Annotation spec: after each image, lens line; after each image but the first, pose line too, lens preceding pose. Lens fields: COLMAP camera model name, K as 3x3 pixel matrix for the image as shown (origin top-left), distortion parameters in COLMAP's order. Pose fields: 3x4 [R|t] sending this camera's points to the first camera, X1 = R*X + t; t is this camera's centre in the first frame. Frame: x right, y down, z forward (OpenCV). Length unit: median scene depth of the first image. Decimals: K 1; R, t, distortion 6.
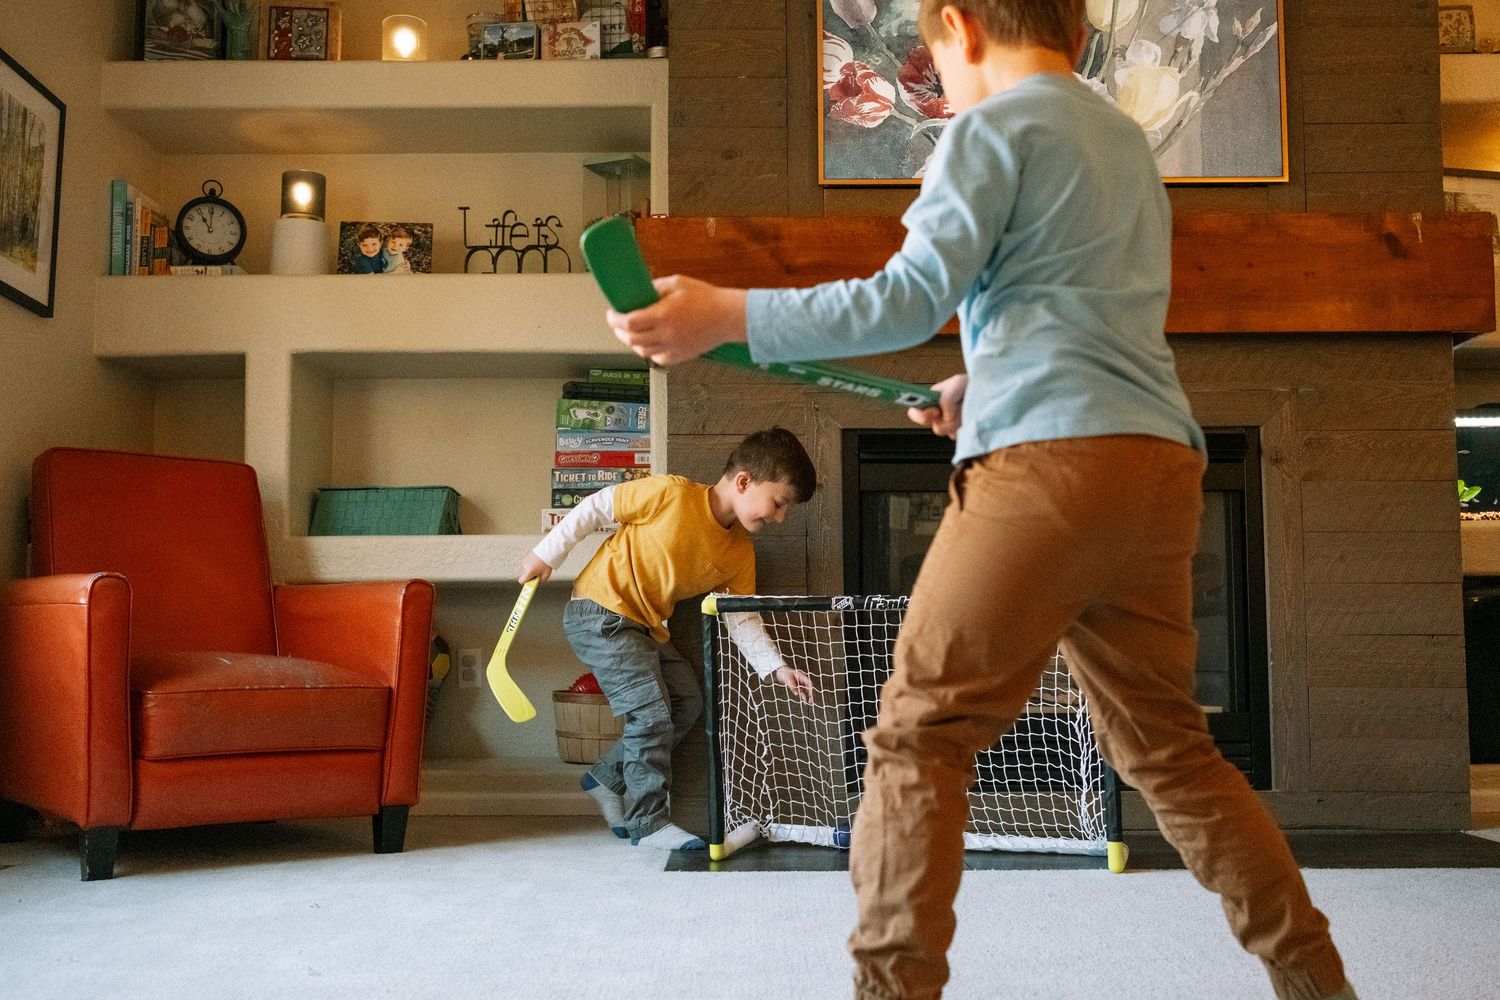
lens RADIAL K [[1444.6, 0, 761.0], [0, 1444.6, 504.9], [0, 0, 1]] dist [0.005893, 0.000000]
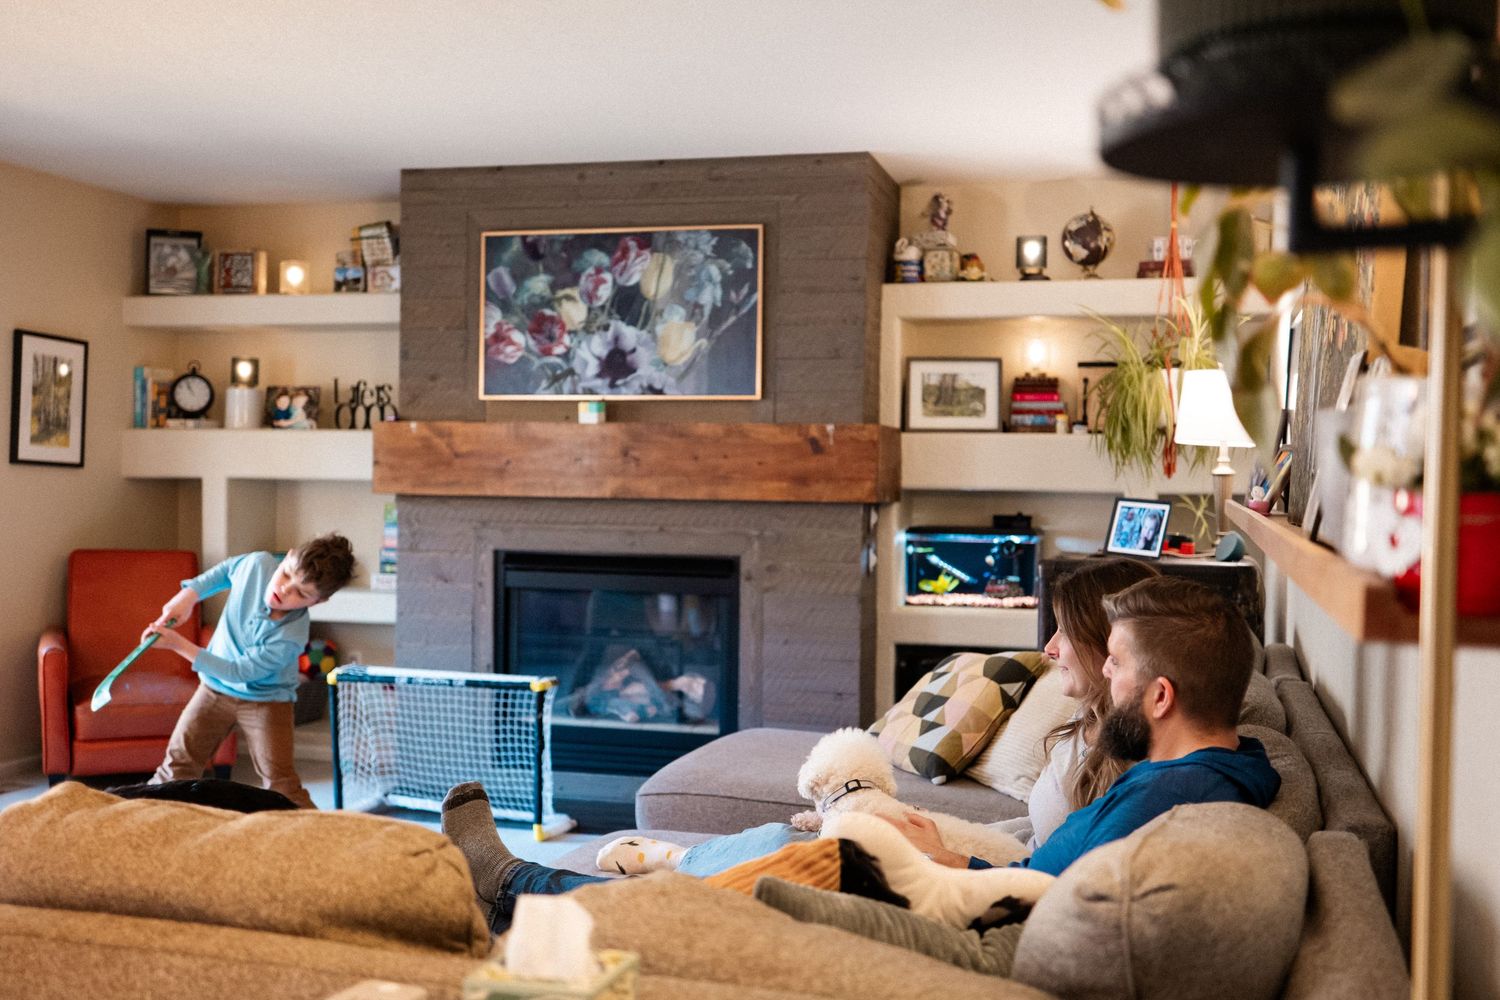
lens RADIAL K [[1444.6, 0, 750.3], [0, 1444.6, 500.5], [0, 0, 1]] dist [0.005893, 0.000000]
pose [[0.971043, 0.020023, -0.238065, 0.717688], [0.002118, 0.995721, 0.092386, -0.255728], [0.238896, -0.090215, 0.966845, -0.500904]]
